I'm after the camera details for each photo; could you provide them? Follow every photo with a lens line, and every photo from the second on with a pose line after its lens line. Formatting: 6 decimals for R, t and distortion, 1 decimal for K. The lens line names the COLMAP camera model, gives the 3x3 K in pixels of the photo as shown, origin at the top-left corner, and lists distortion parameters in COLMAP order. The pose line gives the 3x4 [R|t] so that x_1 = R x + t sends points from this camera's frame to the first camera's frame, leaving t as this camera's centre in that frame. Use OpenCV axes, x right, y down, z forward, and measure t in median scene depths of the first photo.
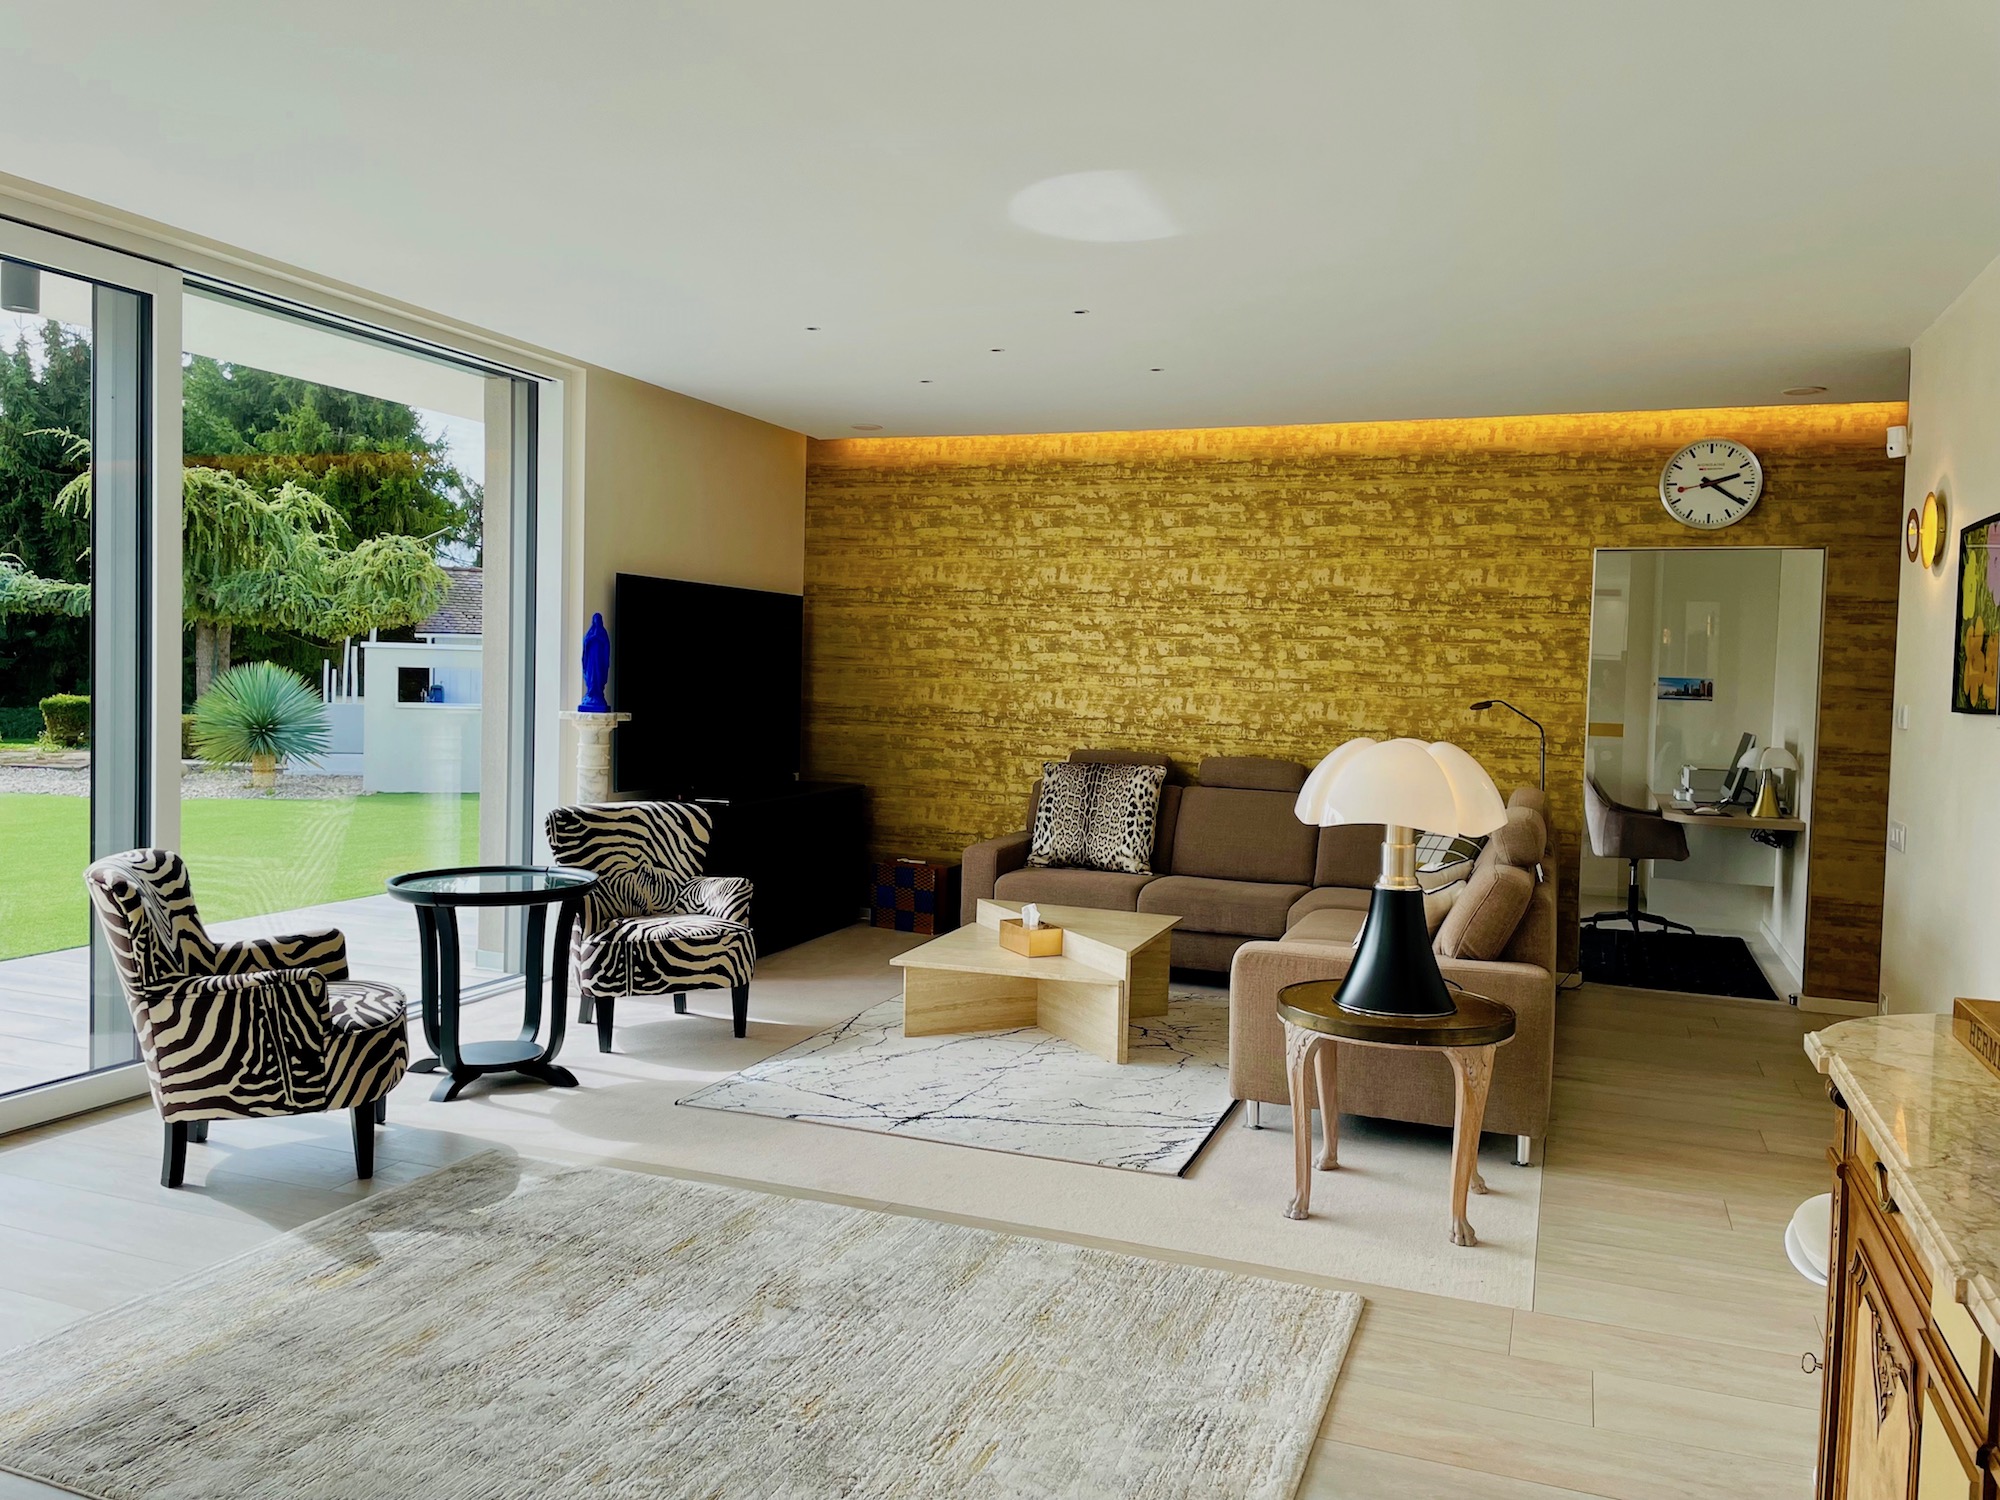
lens RADIAL K [[1499.4, 0, 992.9], [0, 1499.4, 746.0], [0, 0, 1]] dist [0.071133, -0.078447]
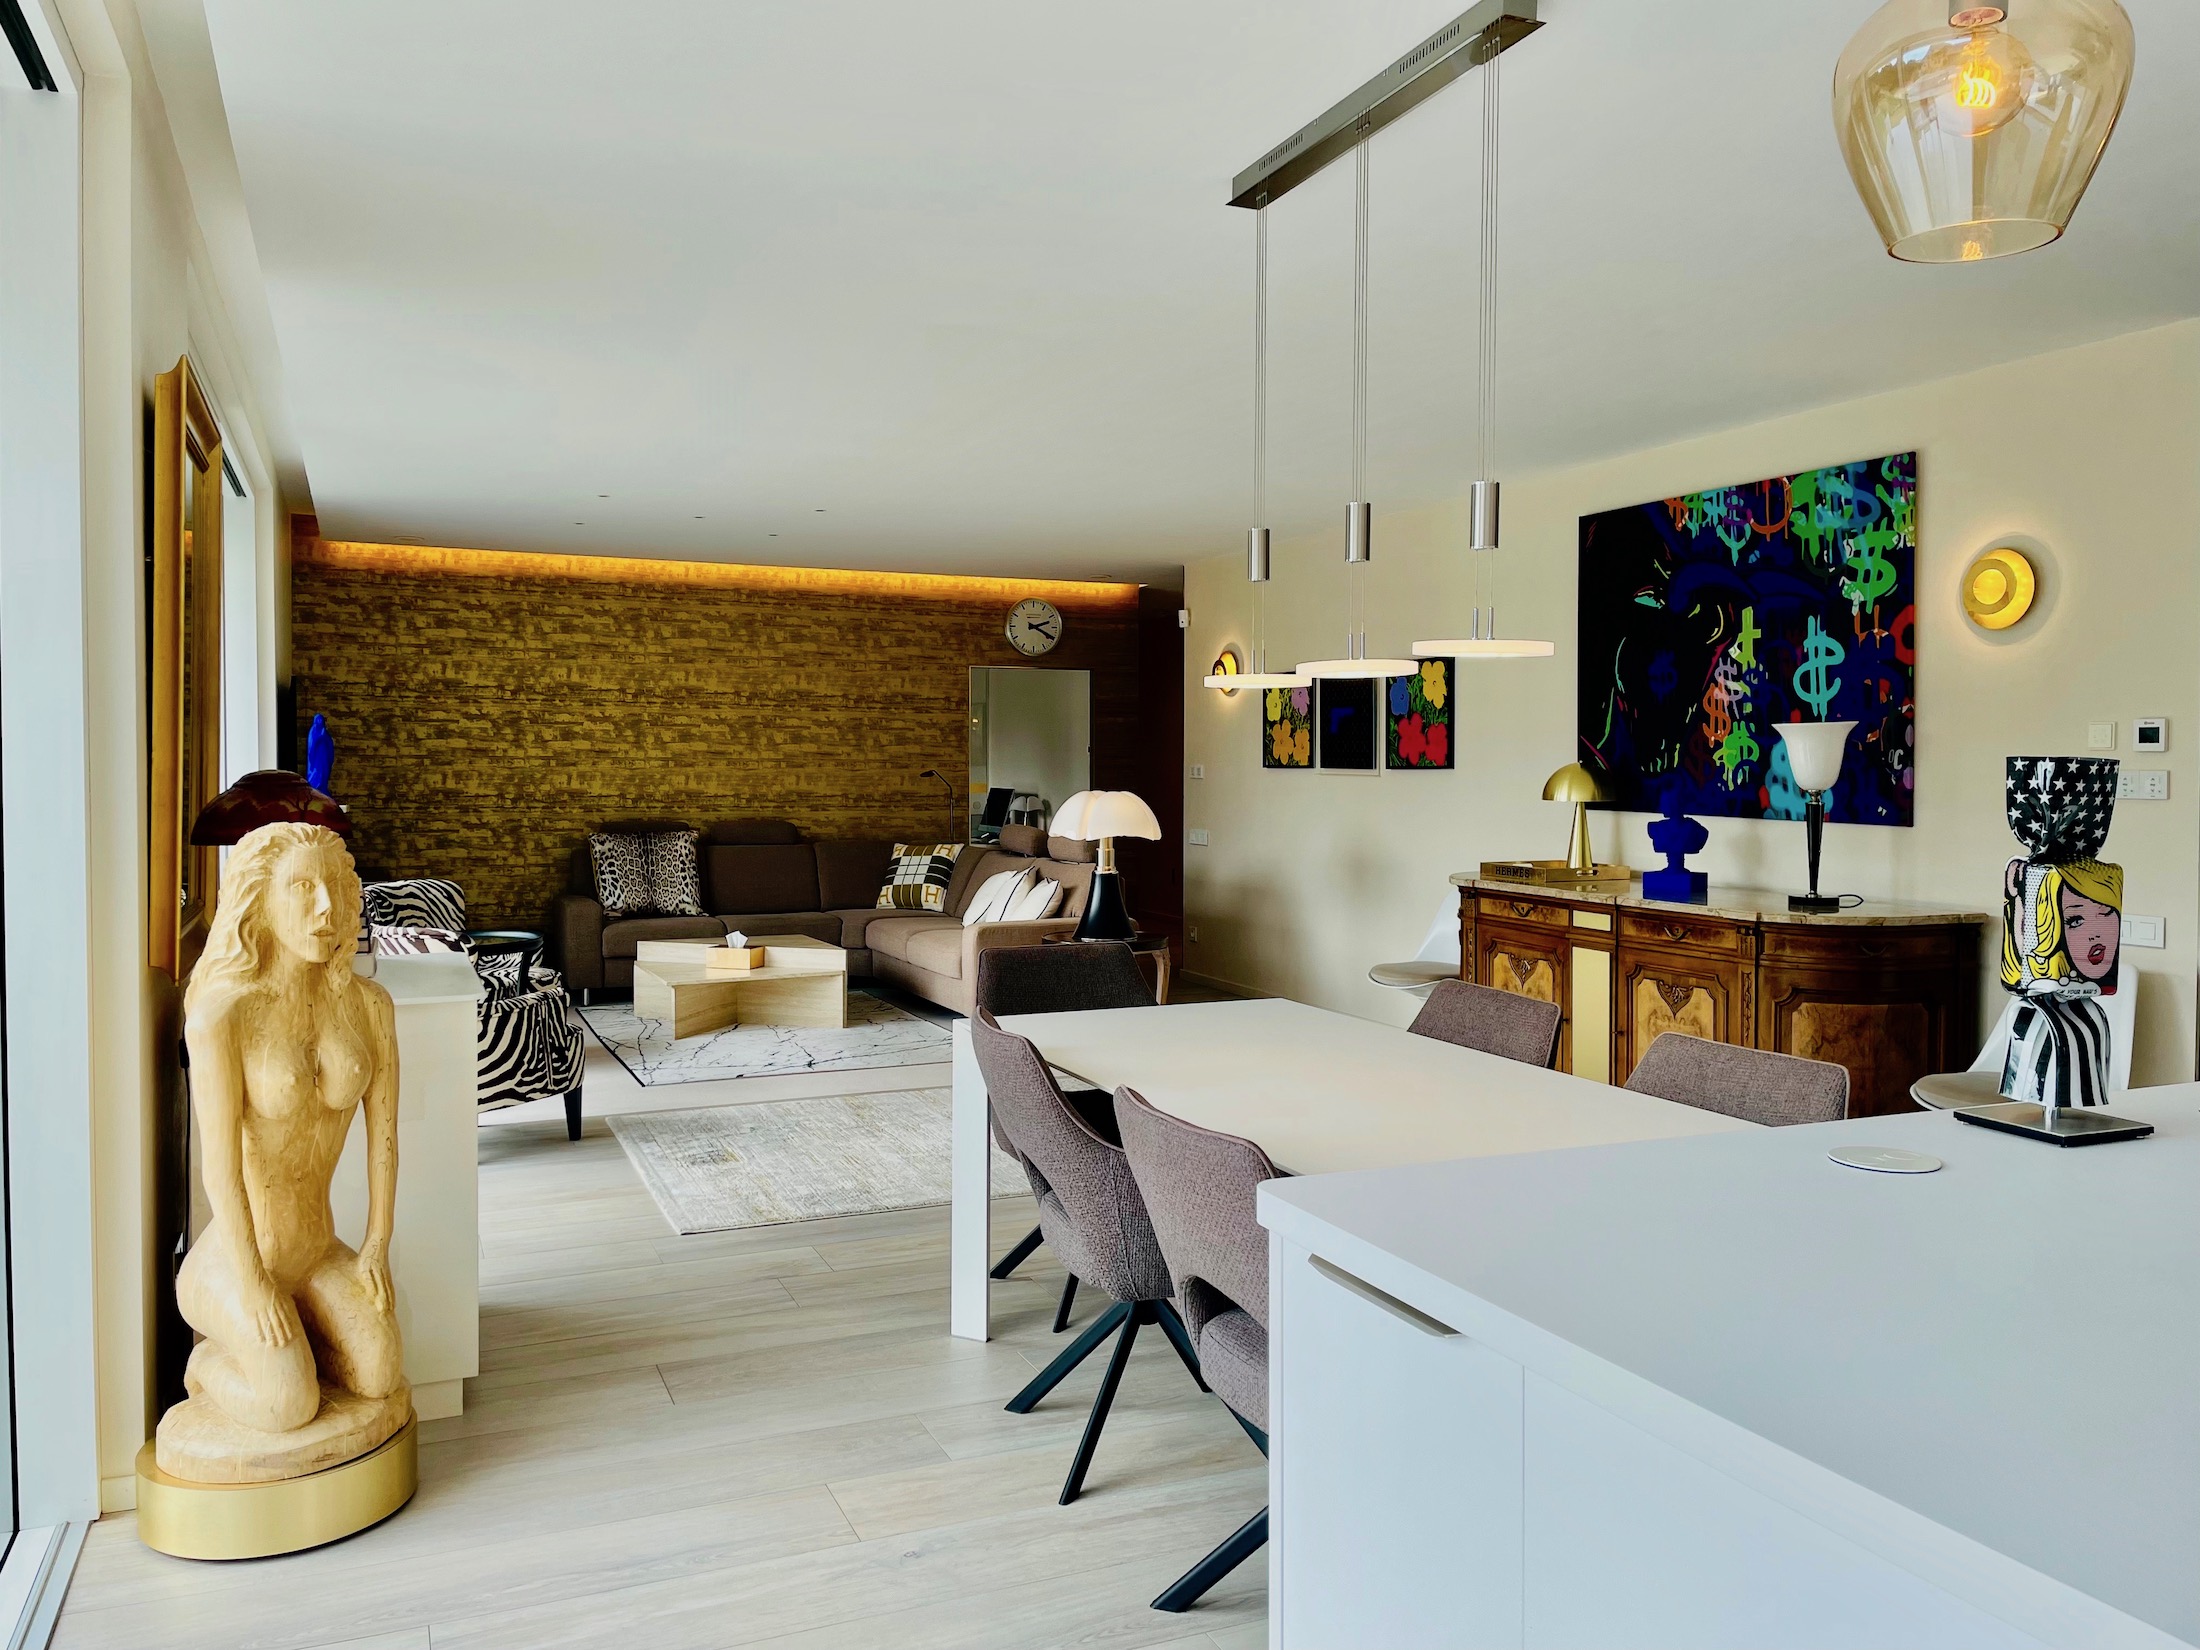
lens RADIAL K [[1649.3, 0, 1104.8], [0, 1649.3, 802.1], [0, 0, 1]] dist [0.071133, -0.078447]
pose [[0.706432, -0.044009, 0.706411, -0.636126], [0.053986, 0.998508, 0.008219, -0.003229], [-0.705719, 0.032331, 0.707754, -0.227879]]
